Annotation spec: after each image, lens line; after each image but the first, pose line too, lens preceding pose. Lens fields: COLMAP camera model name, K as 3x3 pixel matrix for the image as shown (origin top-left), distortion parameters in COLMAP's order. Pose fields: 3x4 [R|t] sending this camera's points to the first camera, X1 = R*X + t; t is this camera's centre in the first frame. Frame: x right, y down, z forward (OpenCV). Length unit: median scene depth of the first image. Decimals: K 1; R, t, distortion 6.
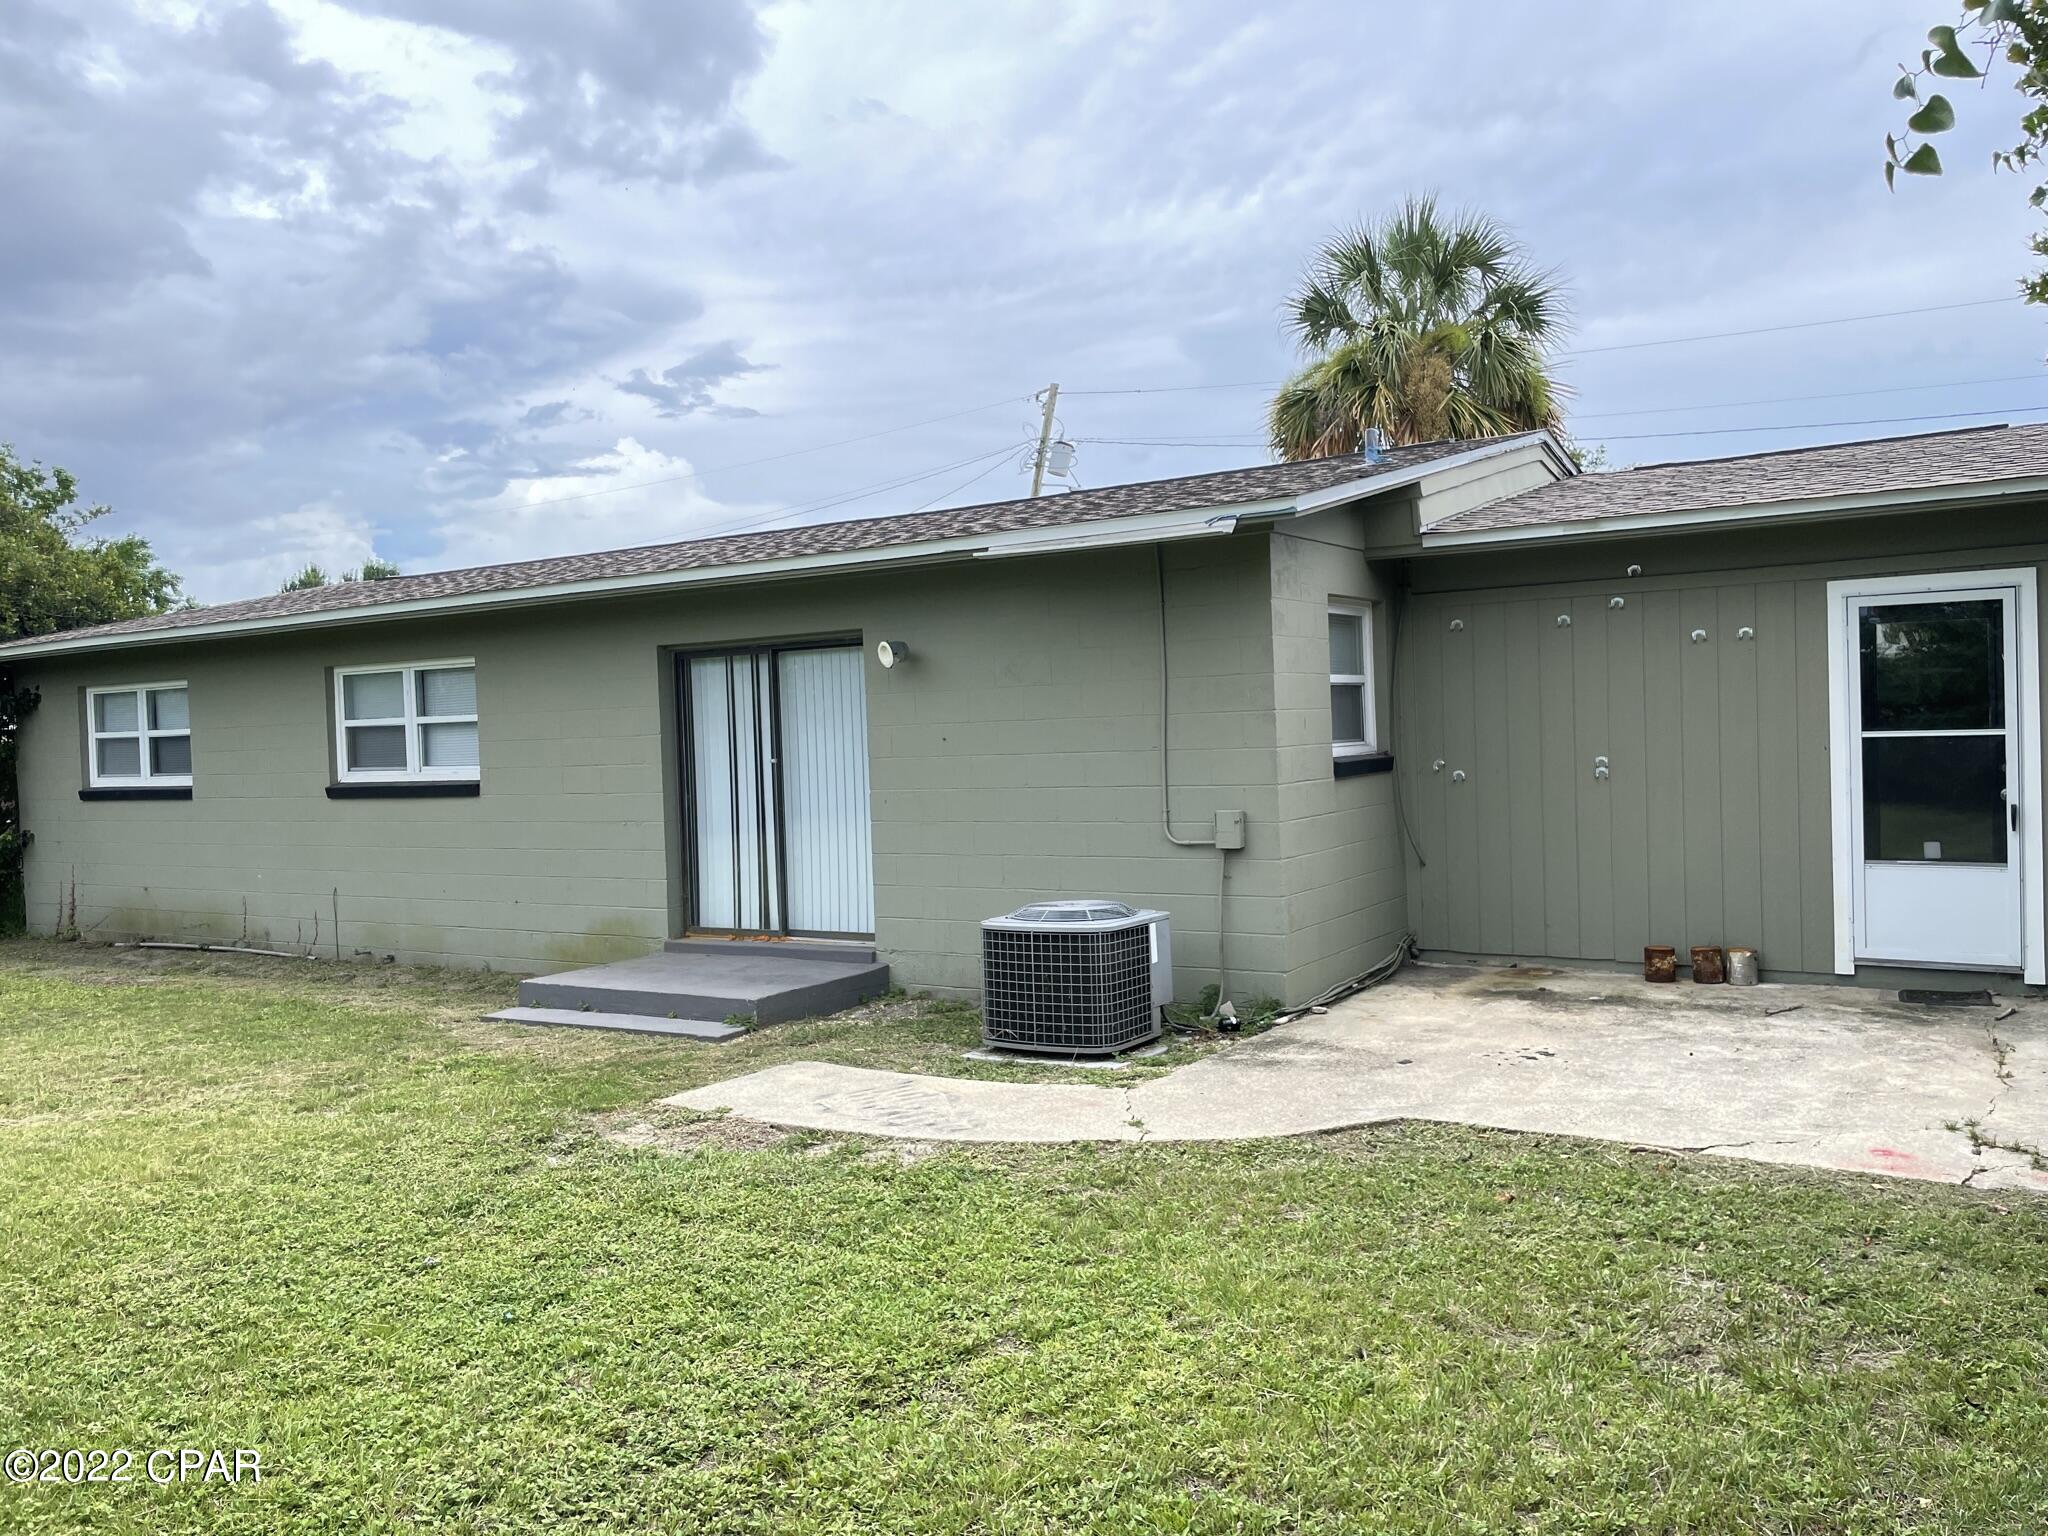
lens RADIAL K [[1497.7, 0, 1027.8], [0, 1497.7, 769.8], [0, 0, 1]] dist [0.065991, -0.001422]
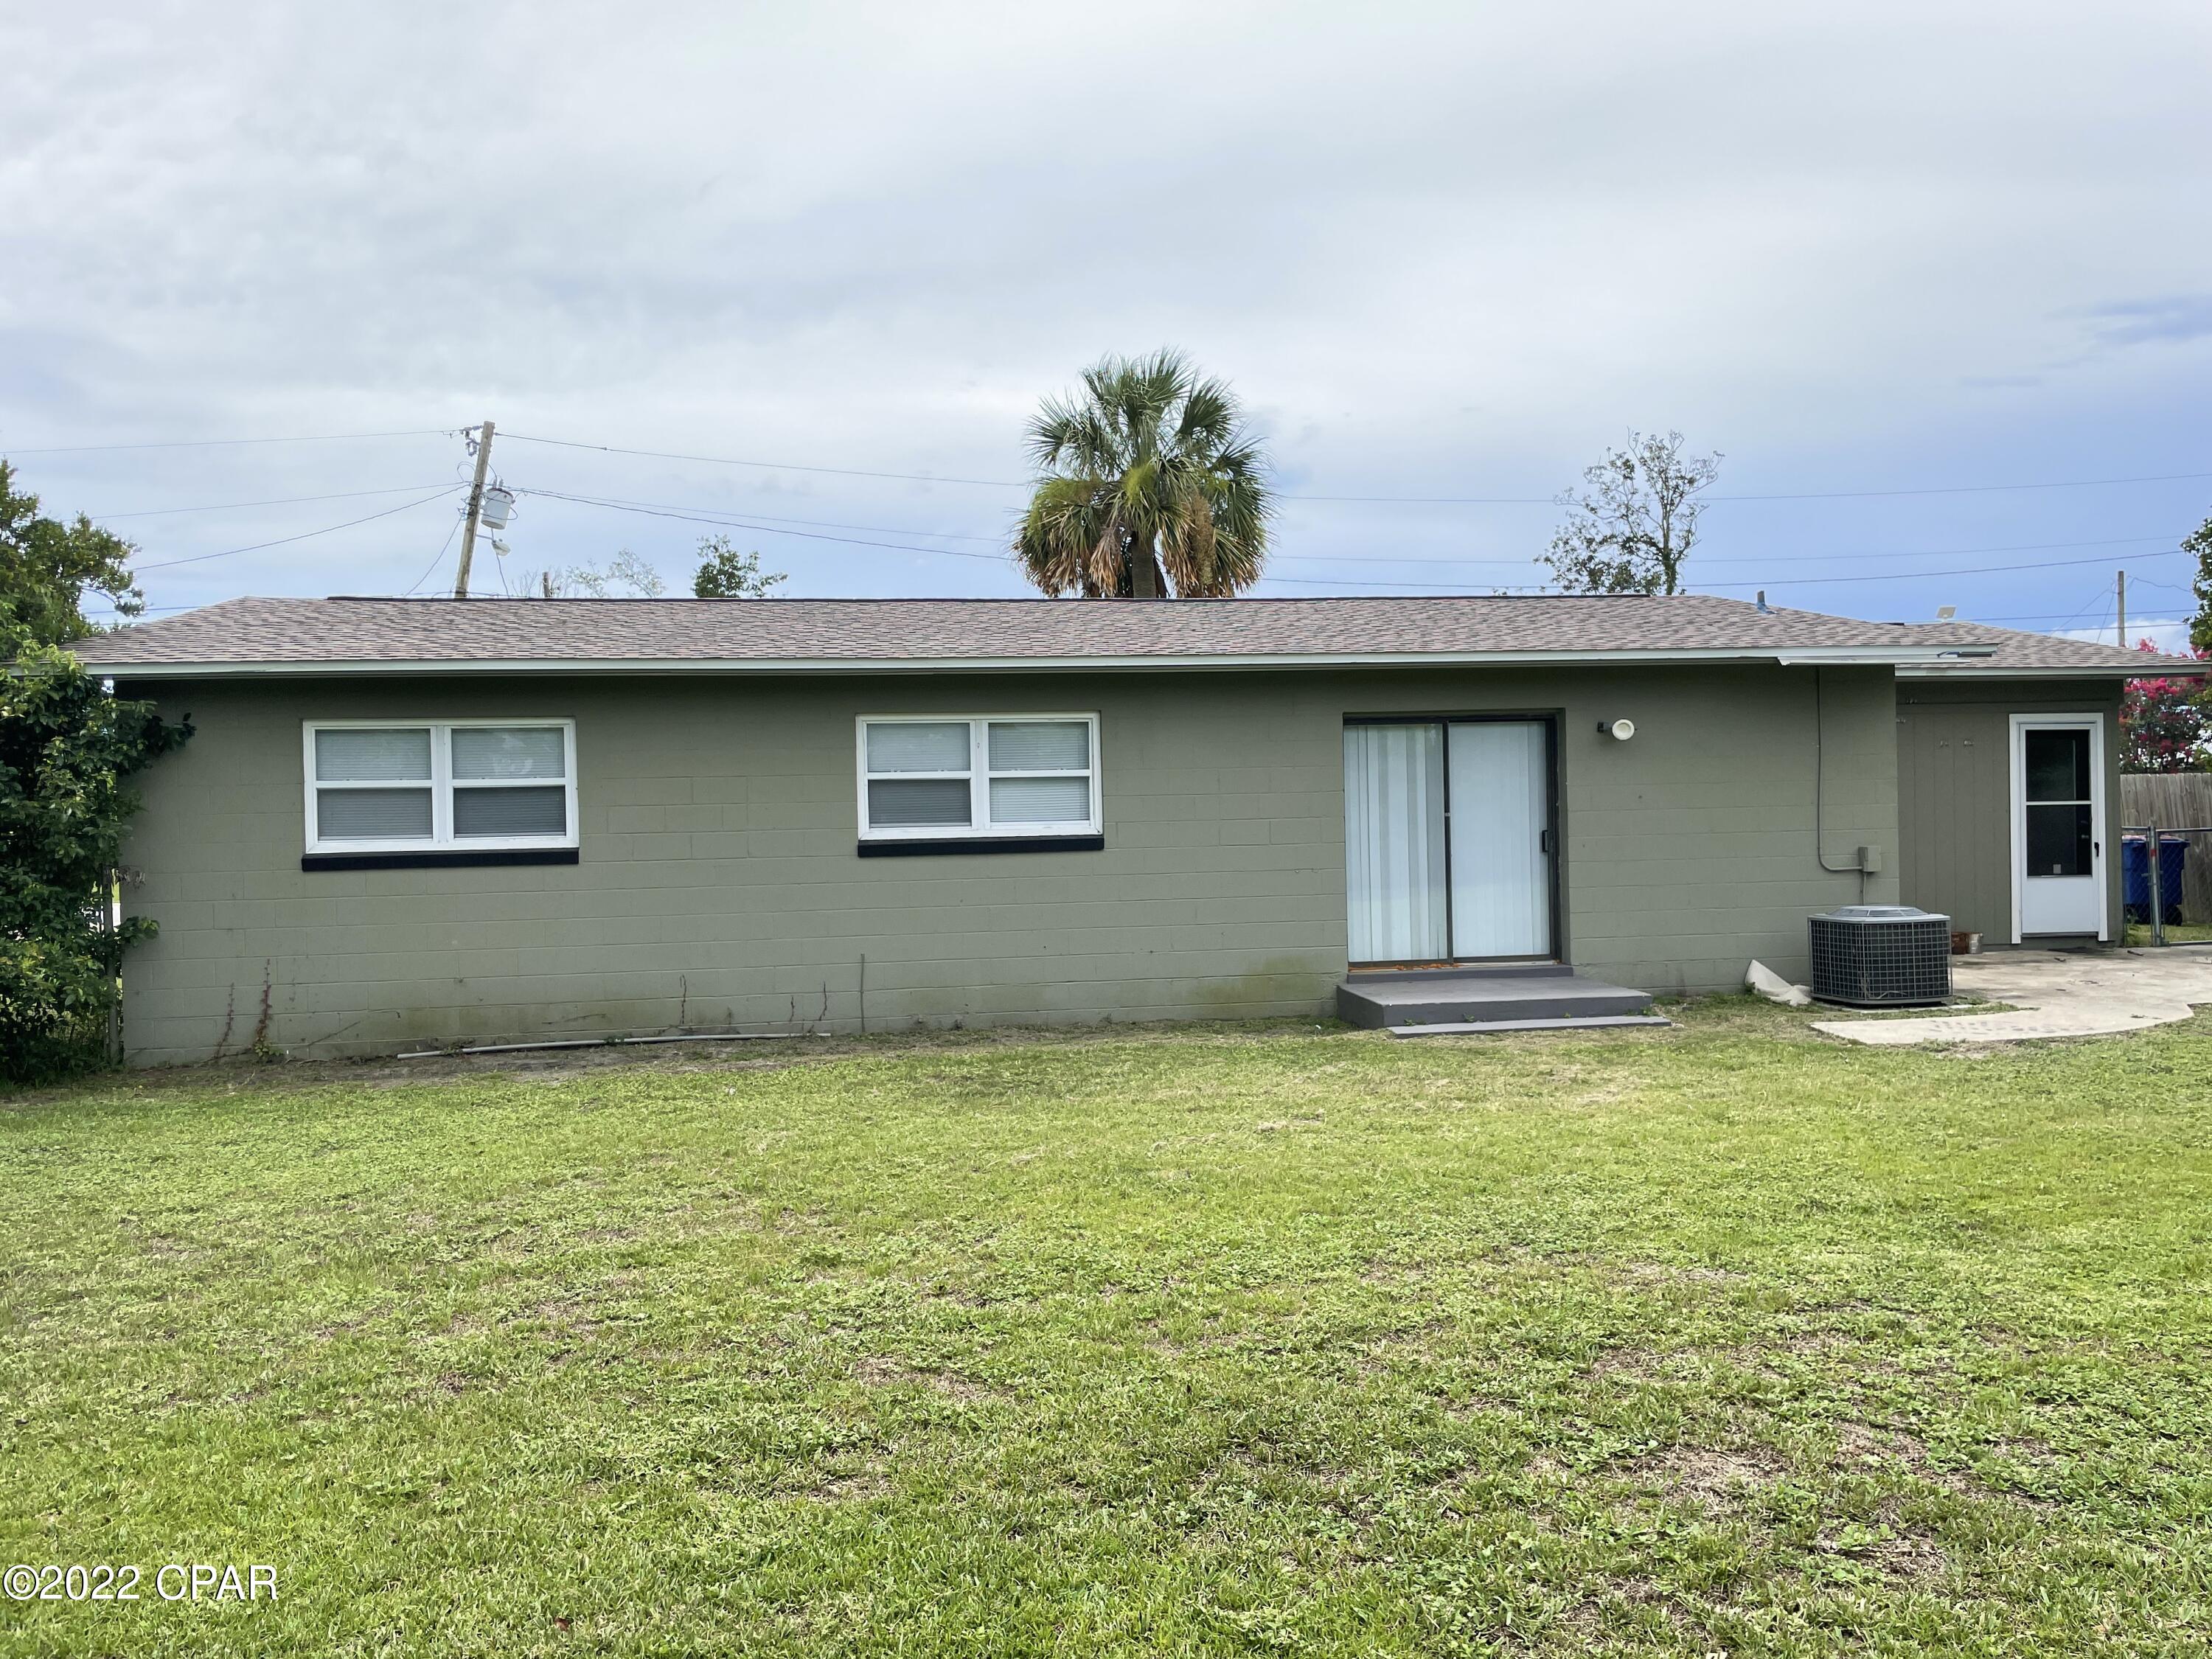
lens RADIAL K [[1617.6, 0, 1121.3], [0, 1617.6, 828.7], [0, 0, 1]] dist [0.065991, -0.001422]
pose [[0.769717, 0.009627, 0.638313, -0.994874], [0.012124, 0.999486, -0.029693, 0.033864], [-0.638270, 0.030594, 0.769204, 0.152563]]
